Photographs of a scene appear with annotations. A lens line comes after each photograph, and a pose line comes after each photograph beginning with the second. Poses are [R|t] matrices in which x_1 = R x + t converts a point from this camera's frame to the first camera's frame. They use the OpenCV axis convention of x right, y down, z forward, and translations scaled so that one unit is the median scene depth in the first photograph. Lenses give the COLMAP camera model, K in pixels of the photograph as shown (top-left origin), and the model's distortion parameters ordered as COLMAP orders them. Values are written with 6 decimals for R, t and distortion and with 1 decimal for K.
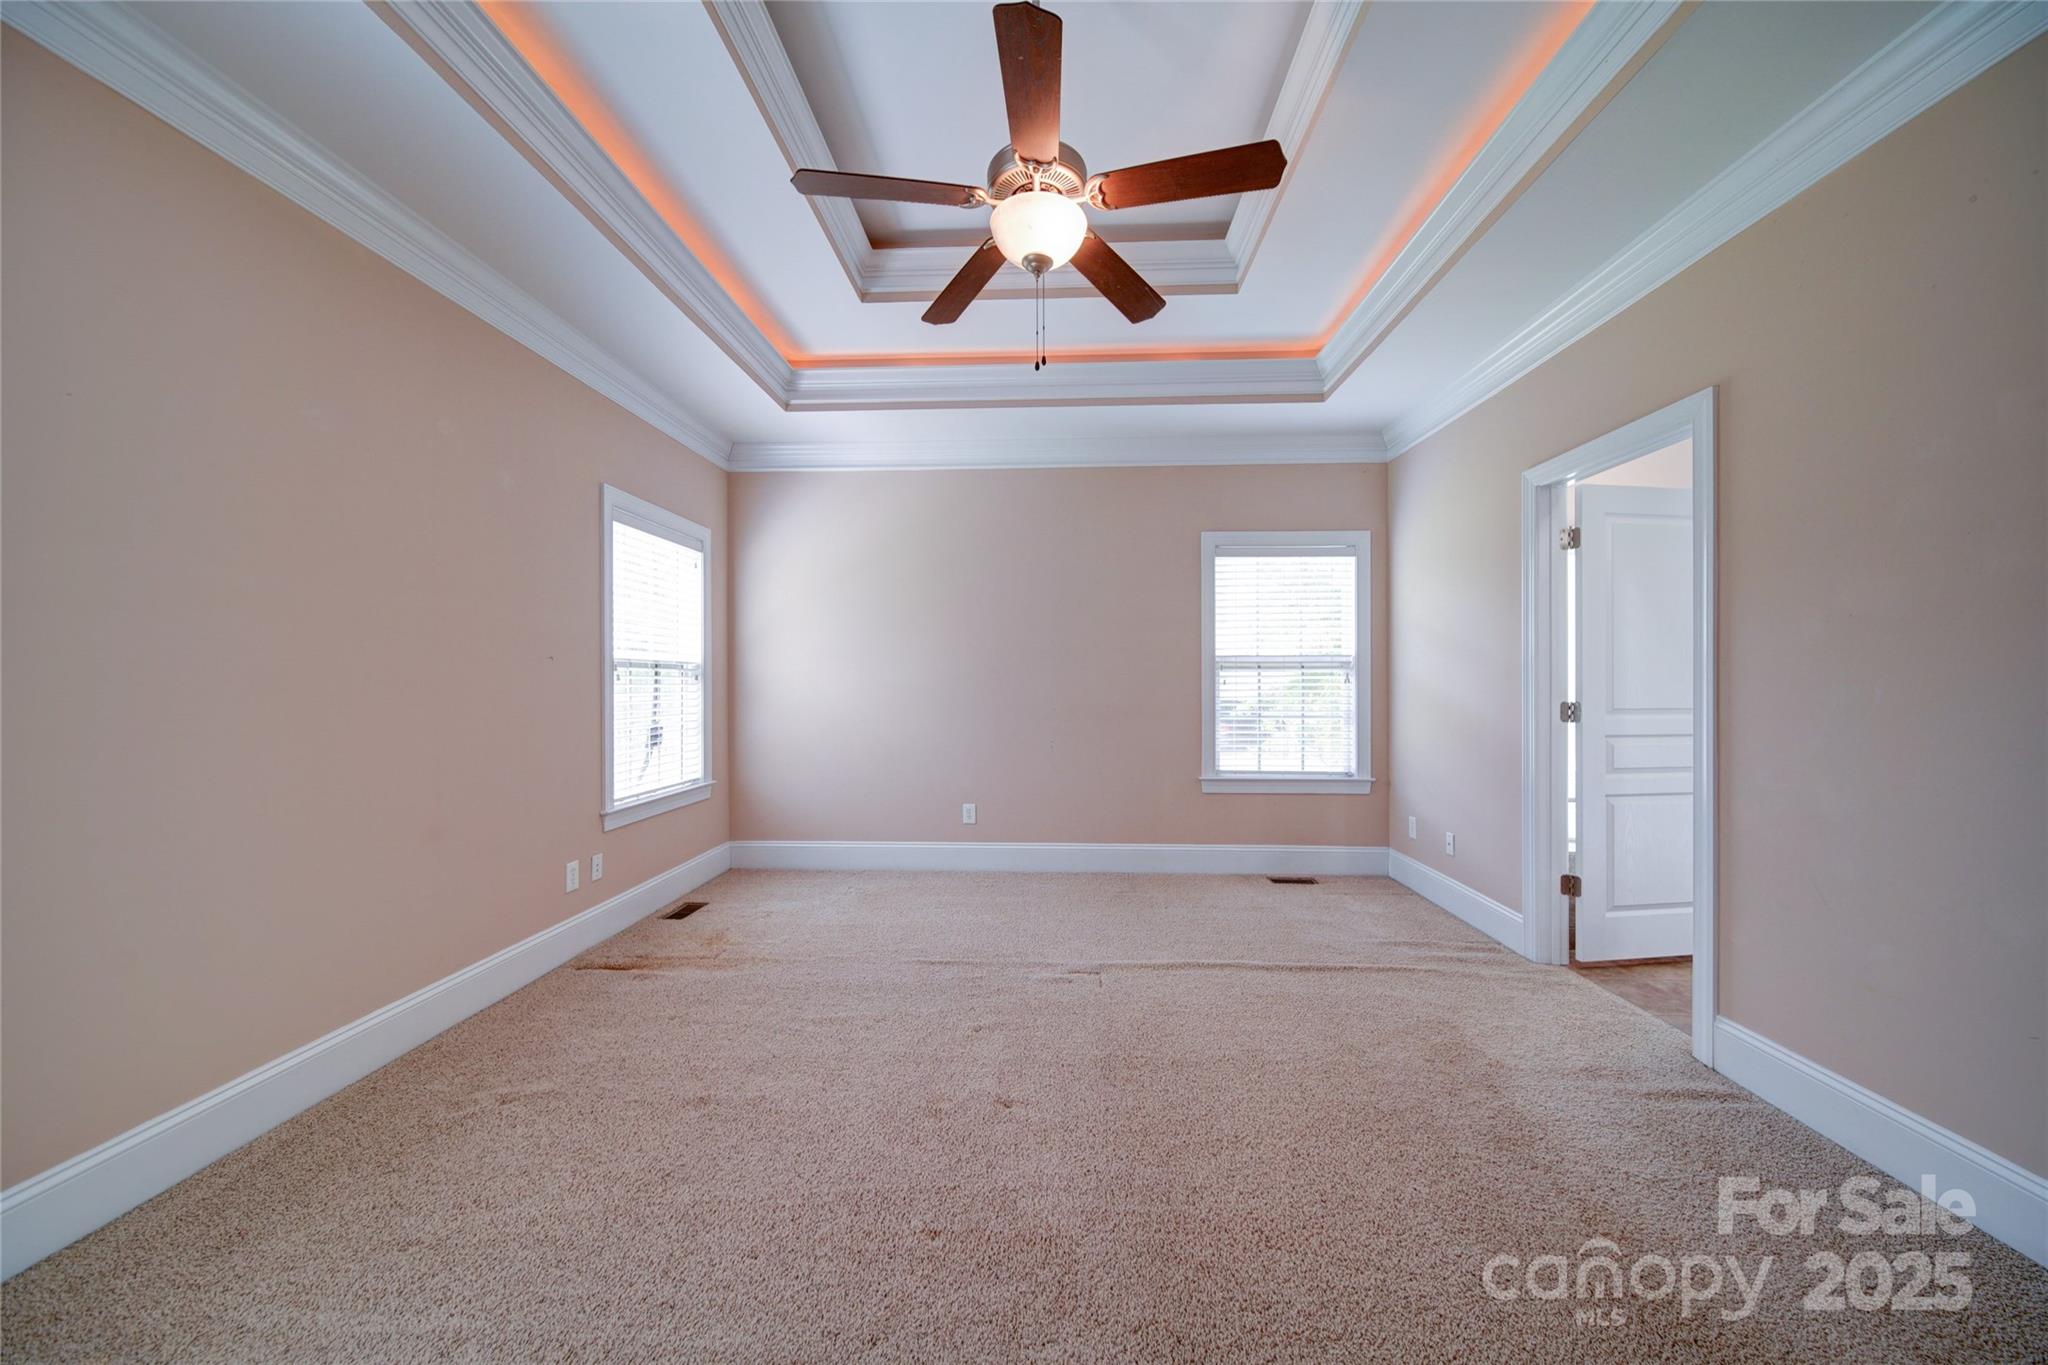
lens RADIAL K [[726.2, 0, 1025.7], [0, 726.2, 679.1], [0, 0, 1]] dist [-0.001412, -0.000674]
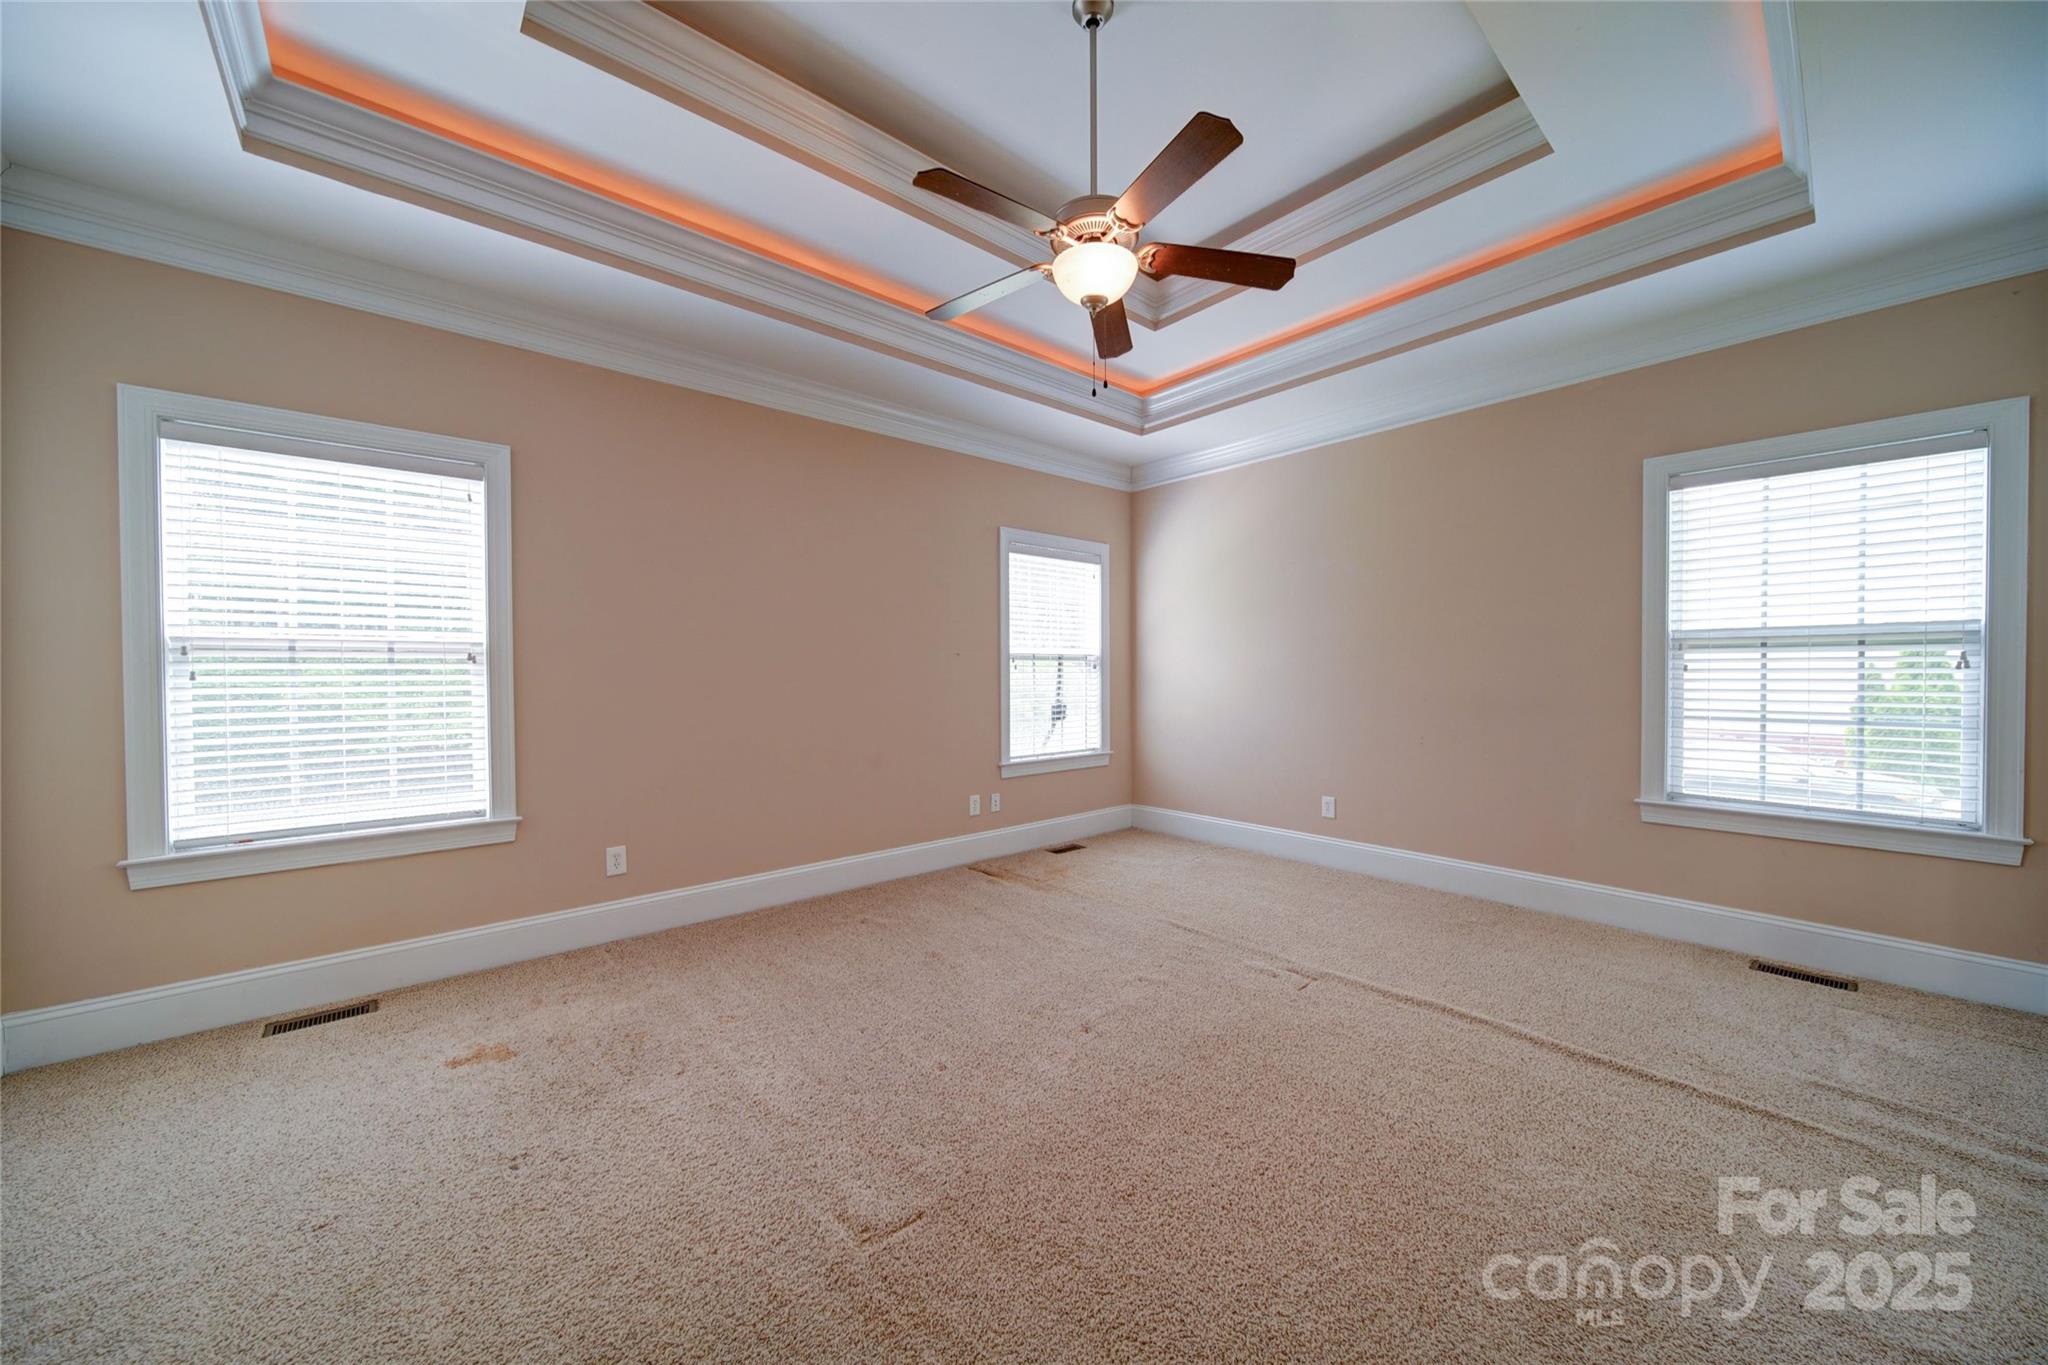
lens RADIAL K [[726.2, 0, 1018.7], [0, 726.2, 676.3], [0, 0, 1]] dist [-0.001412, -0.000674]
pose [[0.686554, 0.003218, -0.727071, 0.421268], [0.007778, 0.999900, 0.011769, -0.001268], [0.727037, -0.013735, 0.686461, 0.066164]]
